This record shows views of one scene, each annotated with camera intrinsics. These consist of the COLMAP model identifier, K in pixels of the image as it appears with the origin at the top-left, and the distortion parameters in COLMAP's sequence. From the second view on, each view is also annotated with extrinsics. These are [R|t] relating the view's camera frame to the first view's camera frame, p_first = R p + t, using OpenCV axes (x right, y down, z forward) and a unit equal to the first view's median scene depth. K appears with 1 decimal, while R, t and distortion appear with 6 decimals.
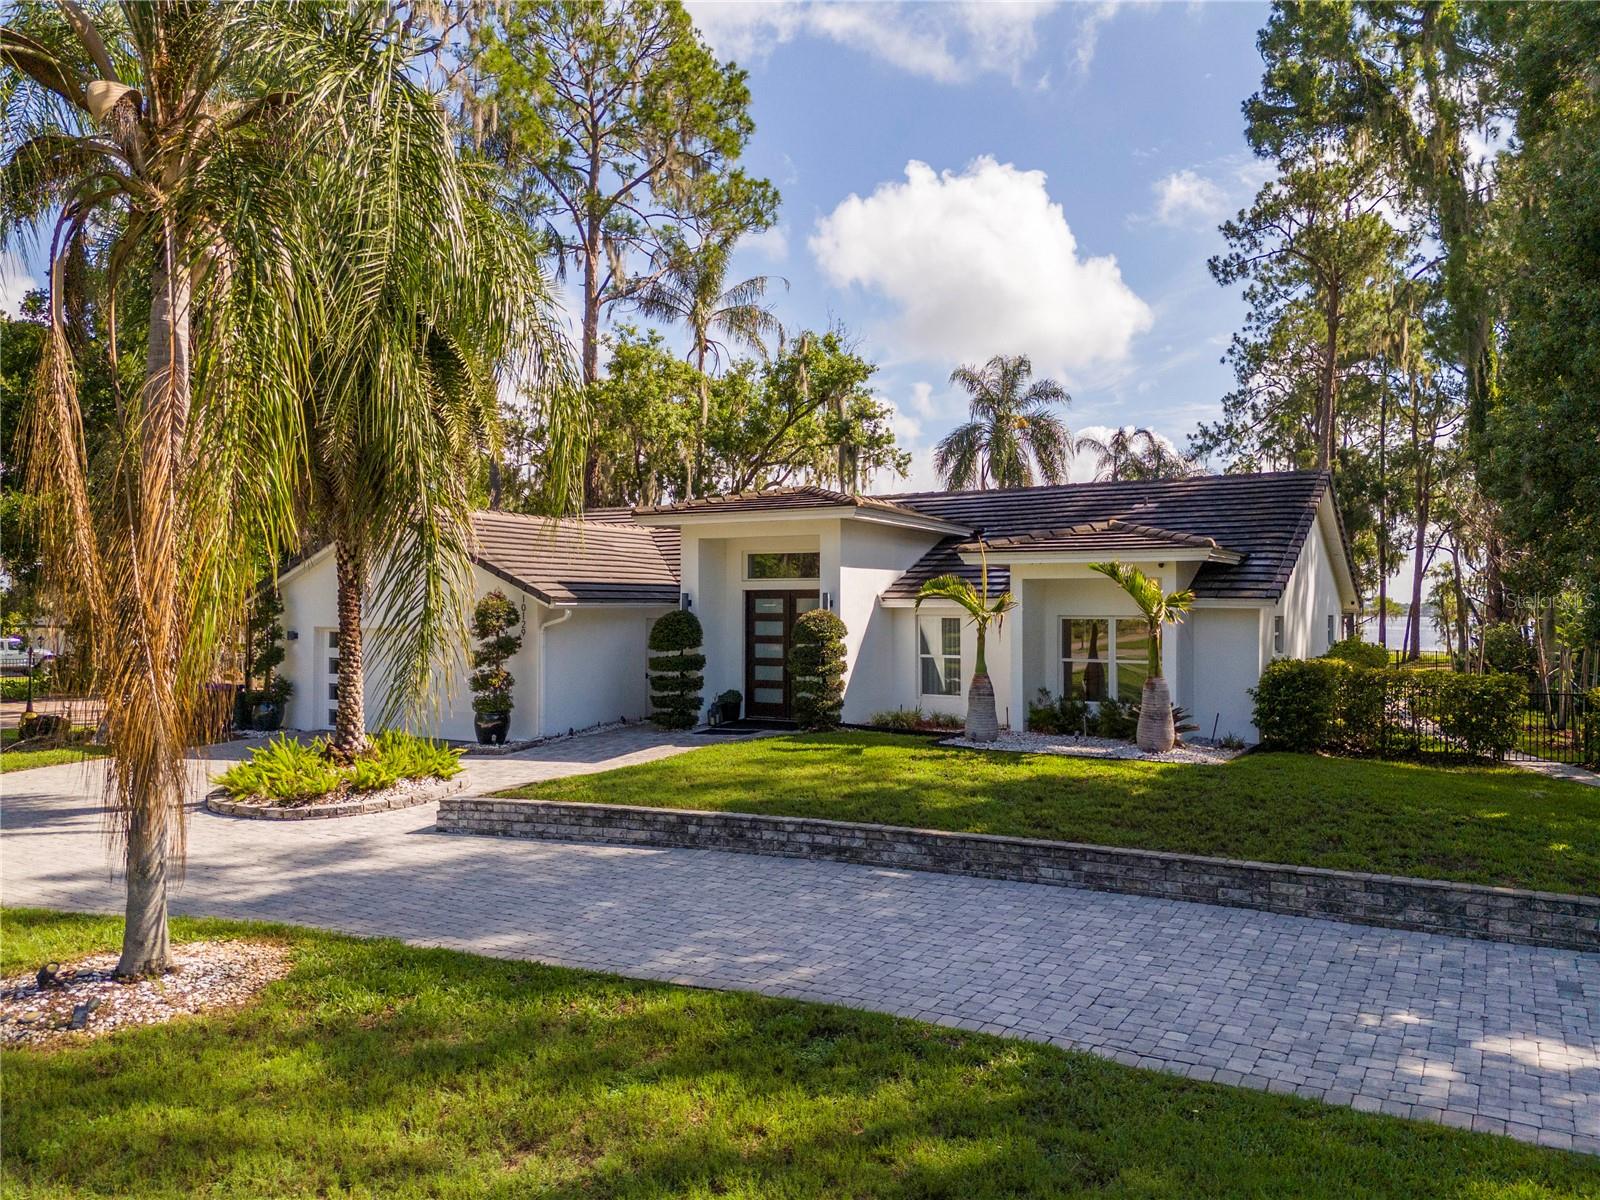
lens RADIAL K [[1211.2, 0, 800.0], [0, 1211.2, 600.0], [0, 0, 1]] dist [0.036169, -0.004504]
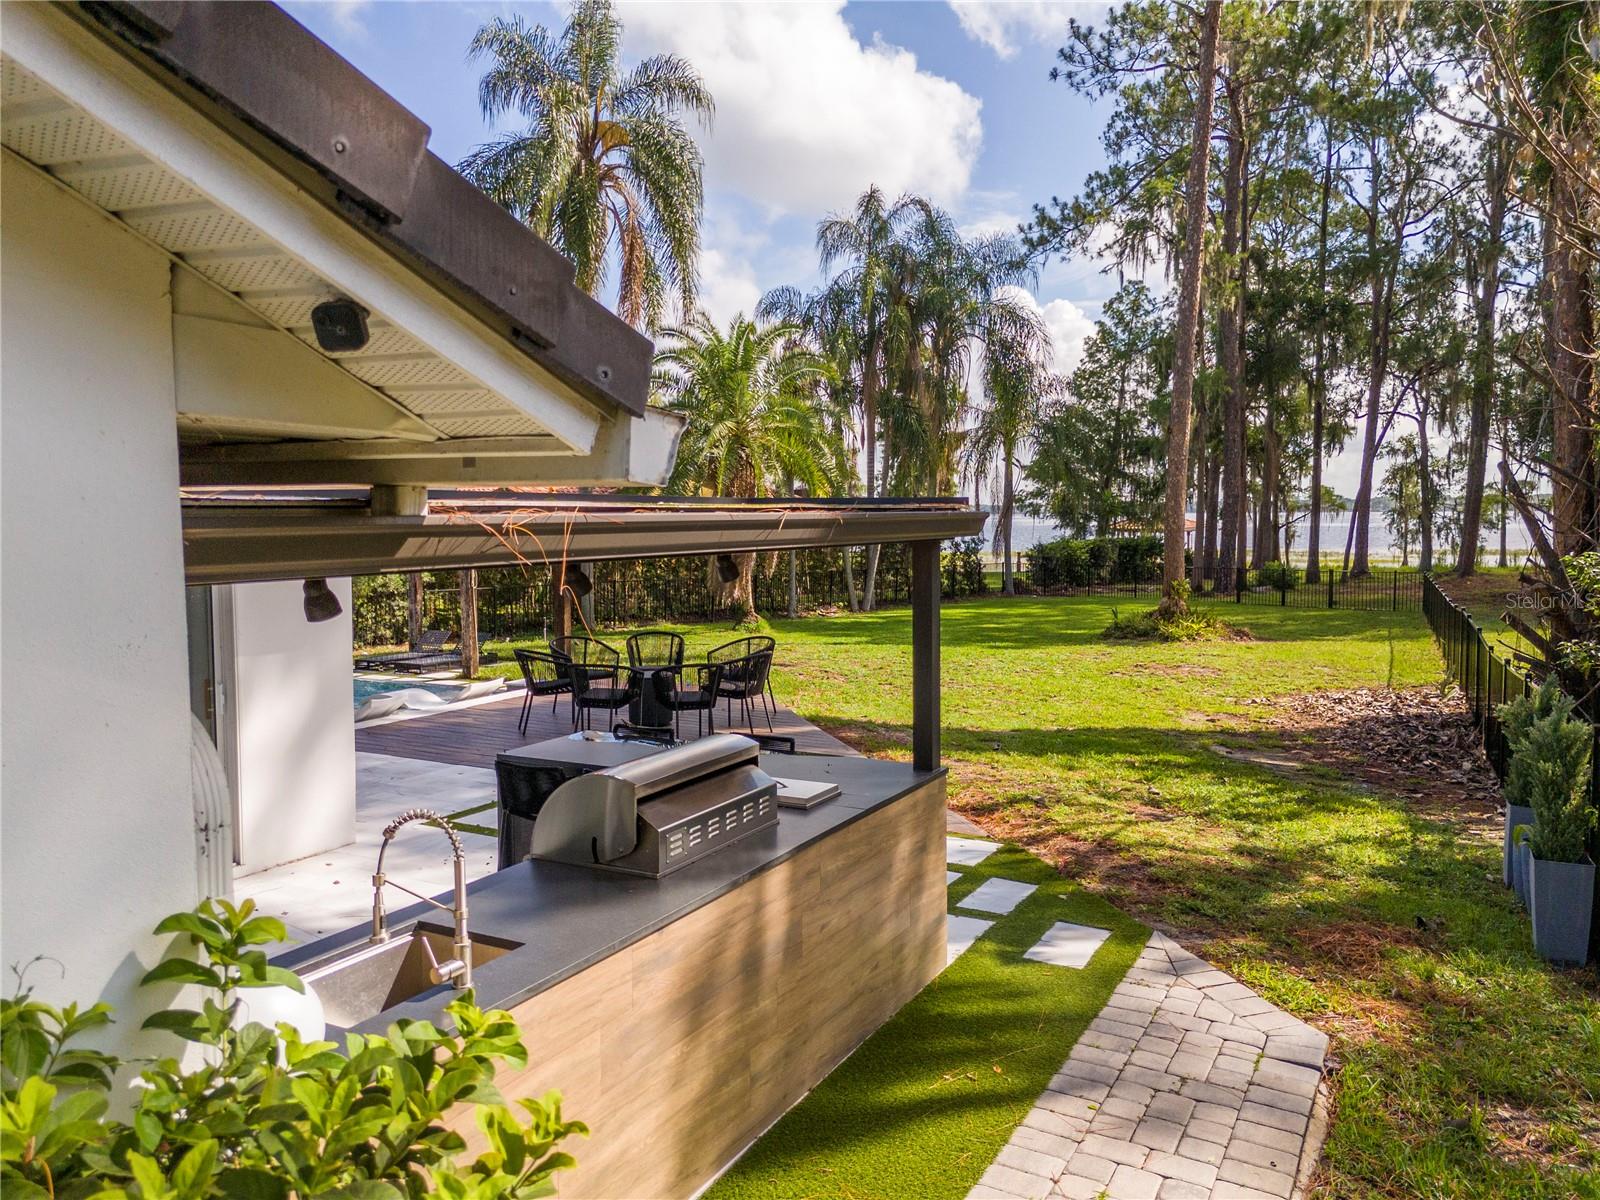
lens RADIAL K [[1211.2, 0, 800.0], [0, 1211.2, 600.0], [0, 0, 1]] dist [0.036169, -0.004504]
pose [[0.999356, -0.009683, 0.034545, 0.154593], [0.006729, 0.996392, 0.084602, 0.002331], [-0.035240, -0.084315, 0.995816, 0.306907]]
